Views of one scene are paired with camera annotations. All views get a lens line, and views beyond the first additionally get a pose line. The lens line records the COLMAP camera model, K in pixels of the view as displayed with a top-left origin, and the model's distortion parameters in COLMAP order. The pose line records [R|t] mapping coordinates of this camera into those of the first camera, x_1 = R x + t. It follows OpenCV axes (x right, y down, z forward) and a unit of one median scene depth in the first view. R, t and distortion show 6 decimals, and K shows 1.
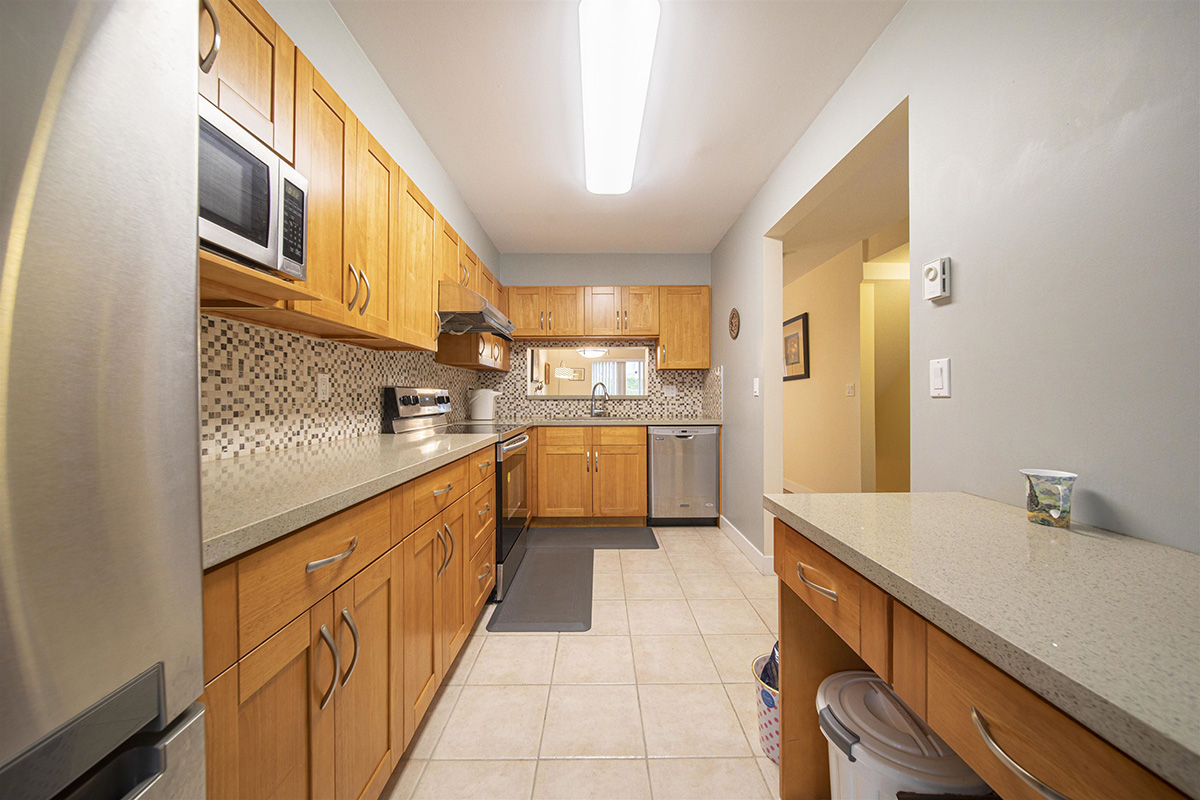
lens RADIAL K [[416.9, 0, 602.0], [0, 416.9, 395.2], [0, 0, 1]] dist [0.000994, -0.001631]
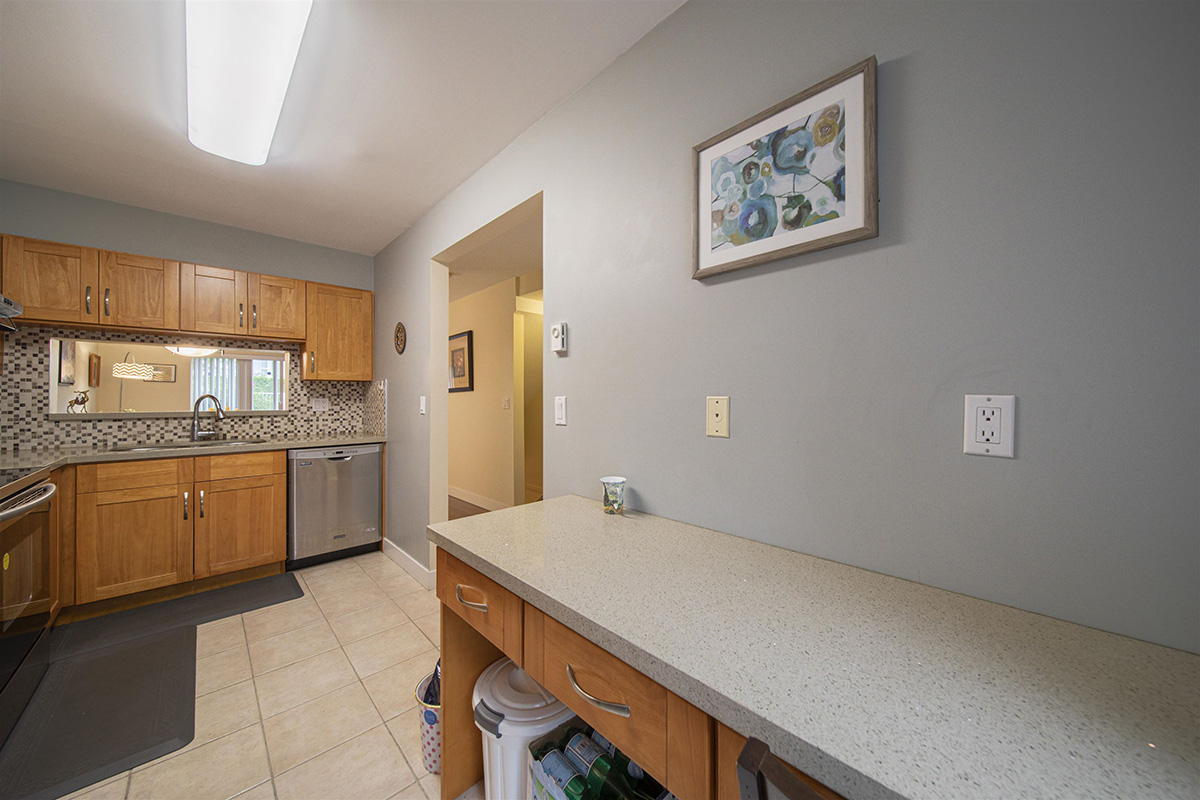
lens RADIAL K [[416.9, 0, 601.5], [0, 416.9, 395.5], [0, 0, 1]] dist [0.000994, -0.001631]
pose [[0.727435, 0.005764, 0.686153, -0.012121], [-0.002310, 0.999980, -0.005952, -0.062669], [-0.686173, 0.002745, 0.727433, -0.051274]]
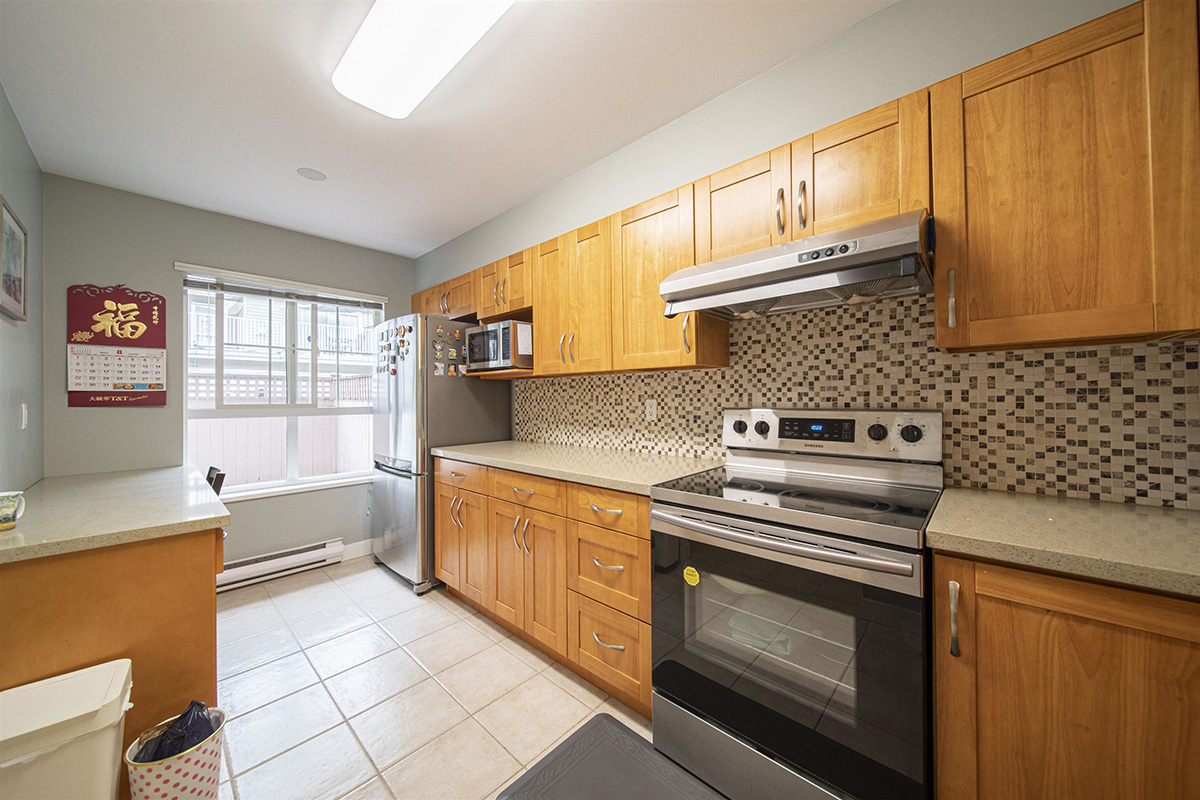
lens RADIAL K [[416.9, 0, 600.3], [0, 416.9, 395.8], [0, 0, 1]] dist [0.000994, -0.001631]
pose [[-0.684839, -0.000496, -0.728695, 0.384334], [0.010325, 0.999893, -0.010383, -0.054068], [0.728622, -0.014634, -0.684760, 1.878063]]
